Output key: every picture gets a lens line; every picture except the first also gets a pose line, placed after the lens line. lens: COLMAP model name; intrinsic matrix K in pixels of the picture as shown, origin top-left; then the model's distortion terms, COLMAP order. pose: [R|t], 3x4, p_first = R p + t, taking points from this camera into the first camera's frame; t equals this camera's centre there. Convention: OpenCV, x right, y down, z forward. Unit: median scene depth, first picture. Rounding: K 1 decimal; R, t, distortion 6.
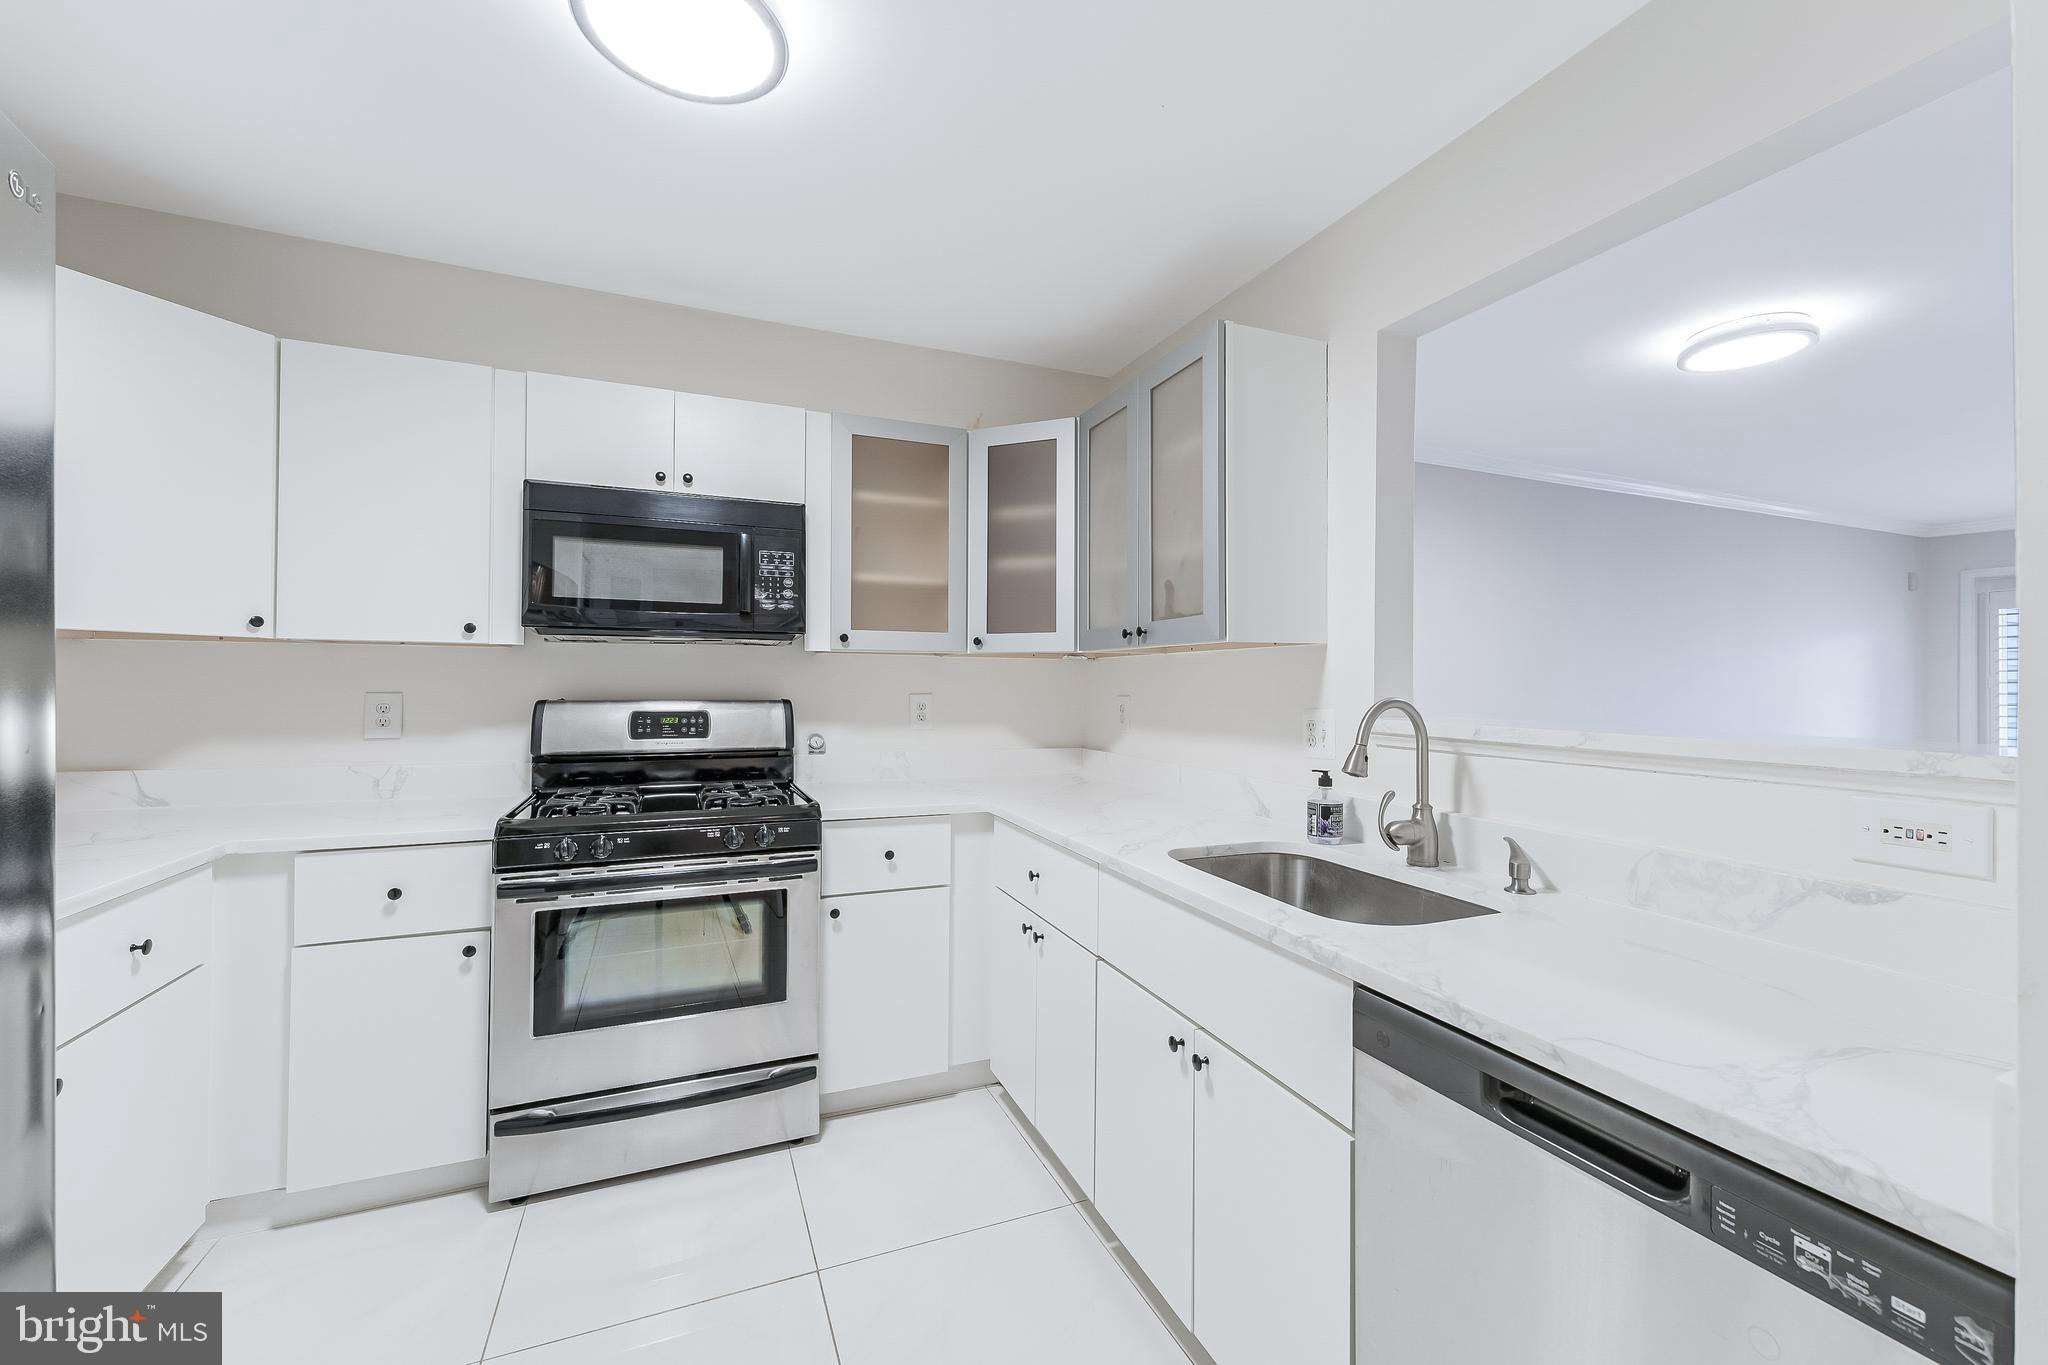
lens RADIAL K [[828.1, 0, 1034.4], [0, 828.1, 676.8], [0, 0, 1]] dist [0.000506, -0.000457]
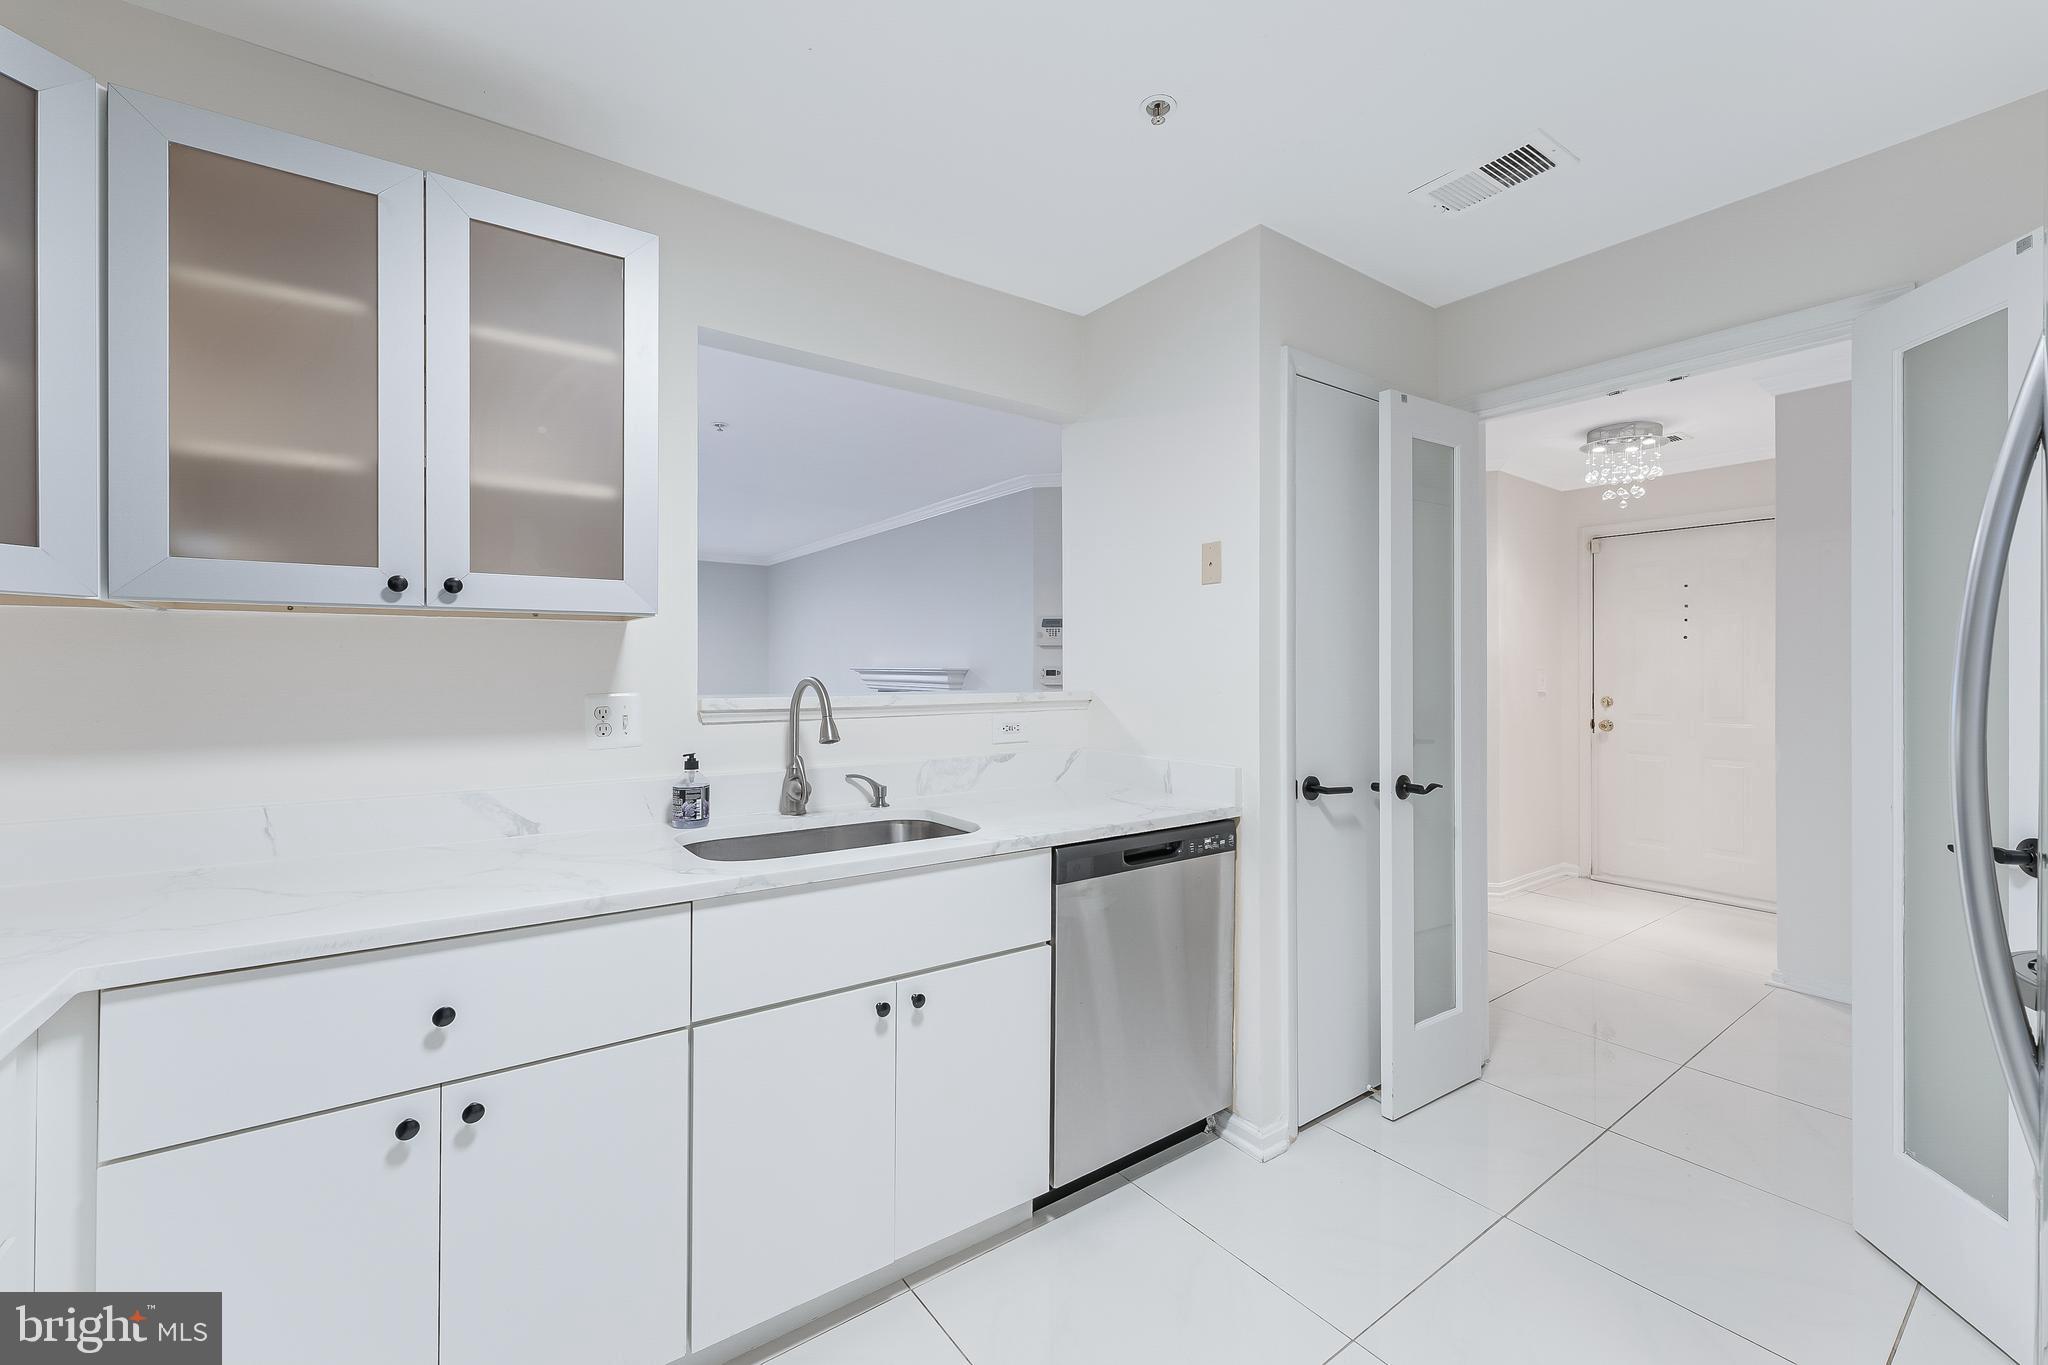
lens RADIAL K [[828.1, 0, 1043.9], [0, 828.1, 665.3], [0, 0, 1]] dist [0.000506, -0.000457]
pose [[-0.235065, -0.006235, 0.971960, -0.629925], [-0.009393, 0.999947, 0.004143, 0.000391], [-0.971934, -0.008155, -0.235111, 0.737342]]
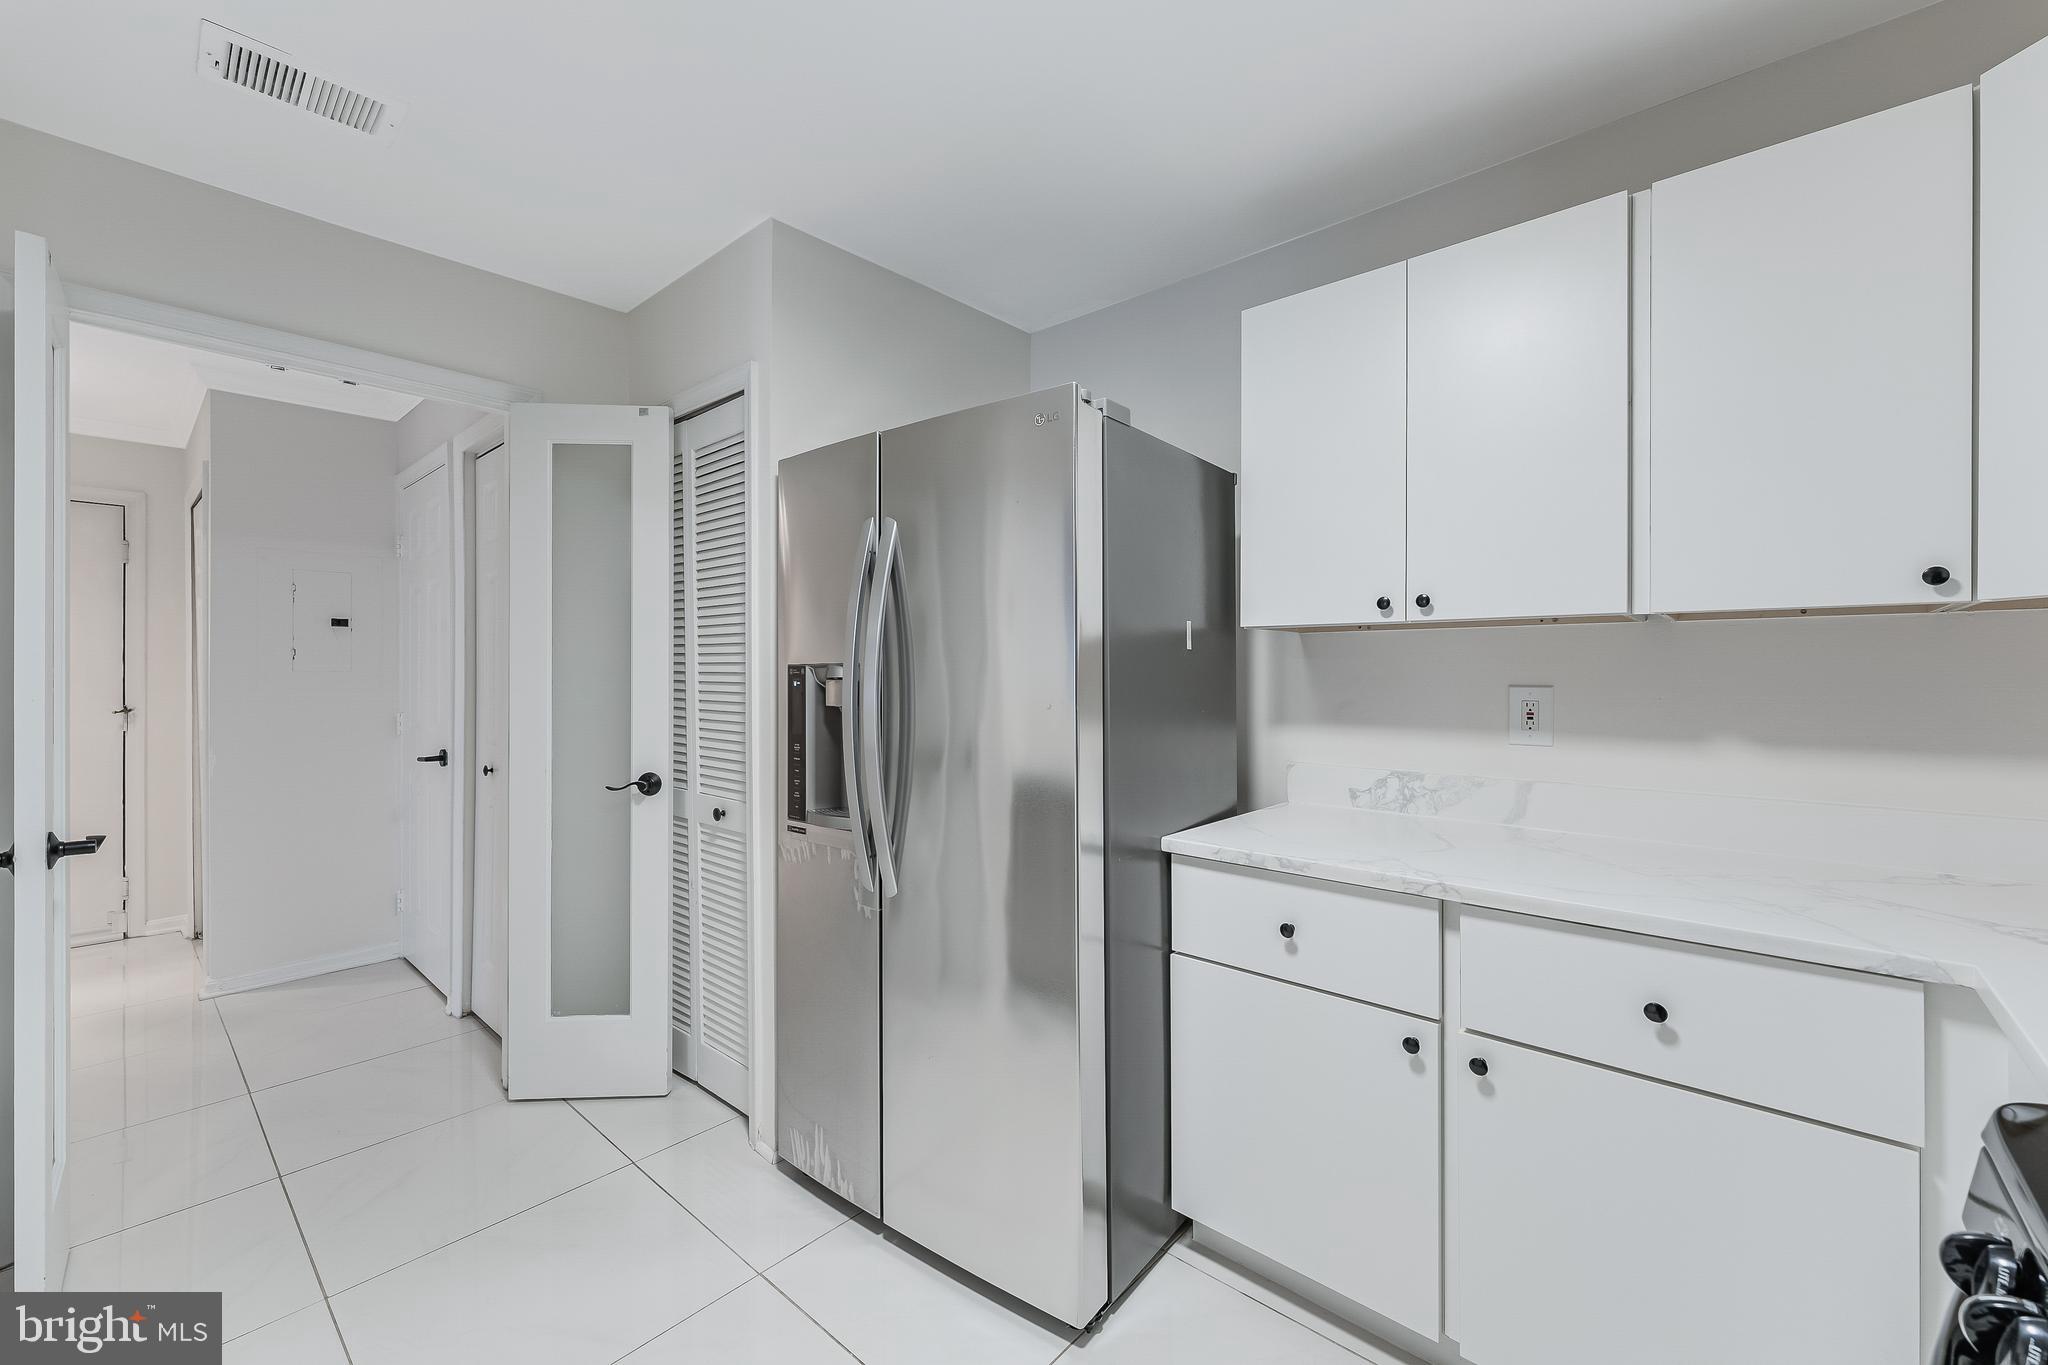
lens RADIAL K [[828.1, 0, 1011.6], [0, 828.1, 671.6], [0, 0, 1]] dist [0.000506, -0.000457]
pose [[-0.908852, -0.008650, -0.417029, -0.128835], [-0.004993, 0.999939, -0.009860, 0.009972], [0.417089, -0.006879, -0.908840, 1.025016]]
